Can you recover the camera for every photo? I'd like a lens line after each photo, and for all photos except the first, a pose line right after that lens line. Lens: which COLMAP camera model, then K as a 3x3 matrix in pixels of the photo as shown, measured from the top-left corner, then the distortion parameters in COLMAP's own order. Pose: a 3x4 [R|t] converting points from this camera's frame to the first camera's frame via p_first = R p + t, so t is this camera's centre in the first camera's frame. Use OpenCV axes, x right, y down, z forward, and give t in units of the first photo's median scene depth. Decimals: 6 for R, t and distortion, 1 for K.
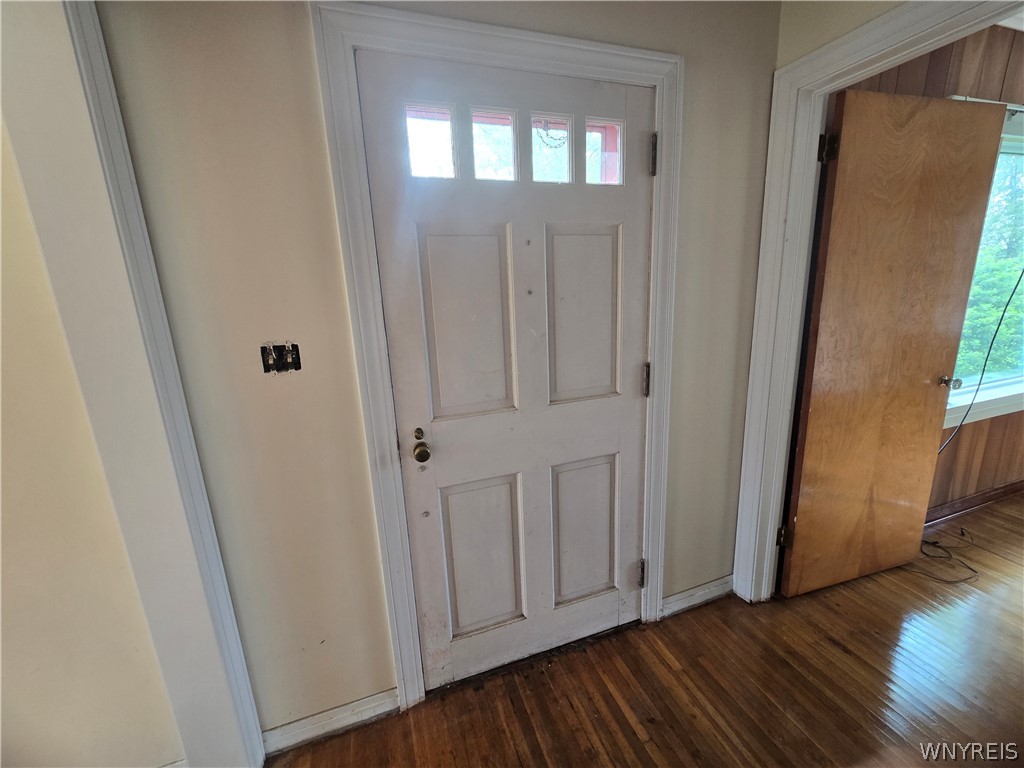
lens RADIAL K [[415.7, 0, 512.2], [0, 415.7, 382.5], [0, 0, 1]] dist [-0.002842, -0.000523]
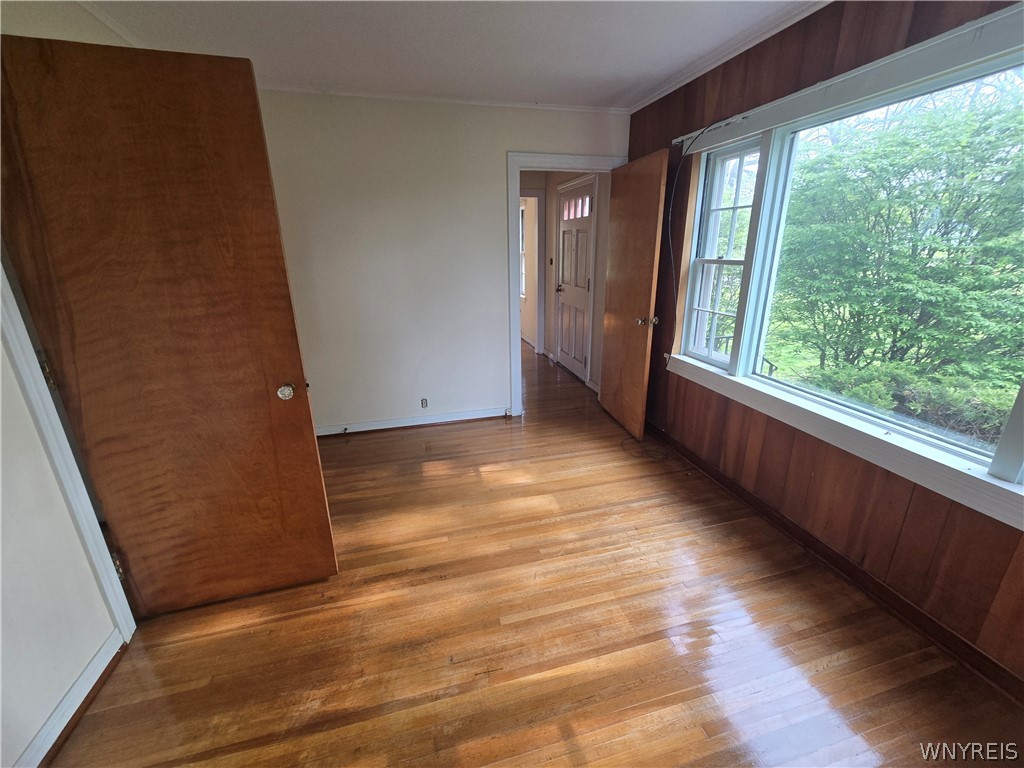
lens RADIAL K [[415.7, 0, 514.0], [0, 415.7, 381.8], [0, 0, 1]] dist [-0.002842, -0.000523]
pose [[-0.076574, 0.344990, -0.935478, 3.704925], [-0.208601, 0.911926, 0.353380, -0.331629], [0.974999, 0.222201, 0.002135, 0.741846]]
